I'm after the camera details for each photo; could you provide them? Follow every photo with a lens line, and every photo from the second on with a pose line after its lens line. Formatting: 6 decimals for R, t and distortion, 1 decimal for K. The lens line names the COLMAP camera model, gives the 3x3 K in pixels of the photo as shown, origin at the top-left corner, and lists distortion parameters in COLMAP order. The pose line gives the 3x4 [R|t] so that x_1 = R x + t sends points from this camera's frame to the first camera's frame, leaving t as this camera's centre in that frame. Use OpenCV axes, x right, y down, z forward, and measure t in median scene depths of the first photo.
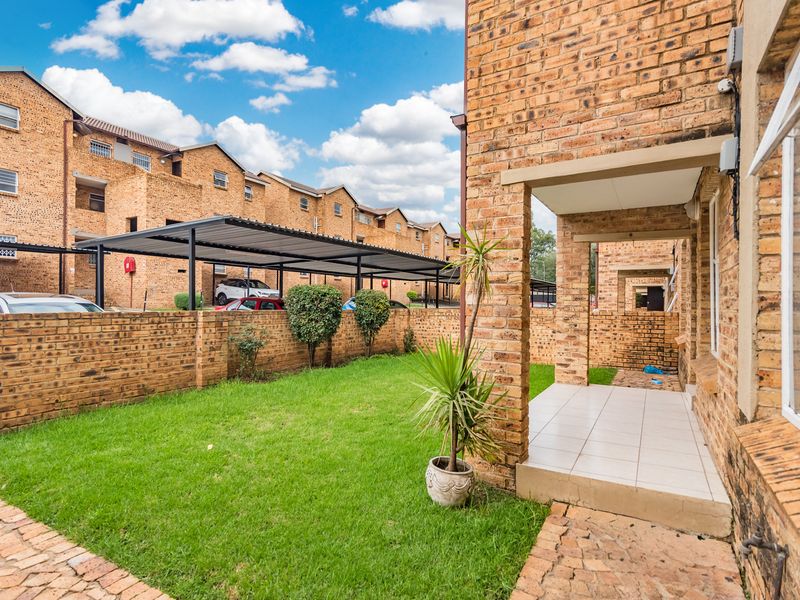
lens RADIAL K [[438.7, 0, 393.1], [0, 438.7, 298.1], [0, 0, 1]] dist [0.022105, -0.000090]
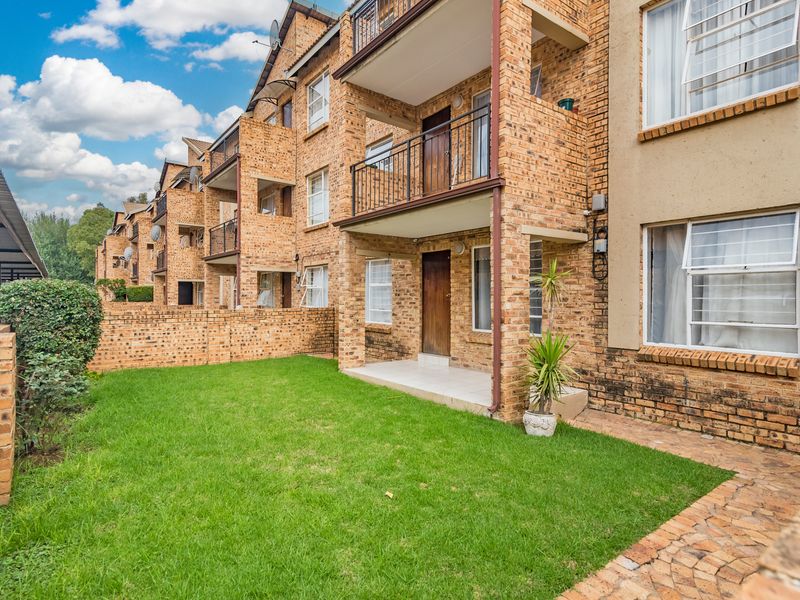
lens RADIAL K [[438.7, 0, 393.1], [0, 438.7, 298.1], [0, 0, 1]] dist [0.022105, -0.000090]
pose [[0.373719, -0.014989, 0.927421, -1.349620], [-0.004167, 0.999832, 0.017839, -0.048451], [-0.927533, -0.010532, 0.373594, 0.805129]]
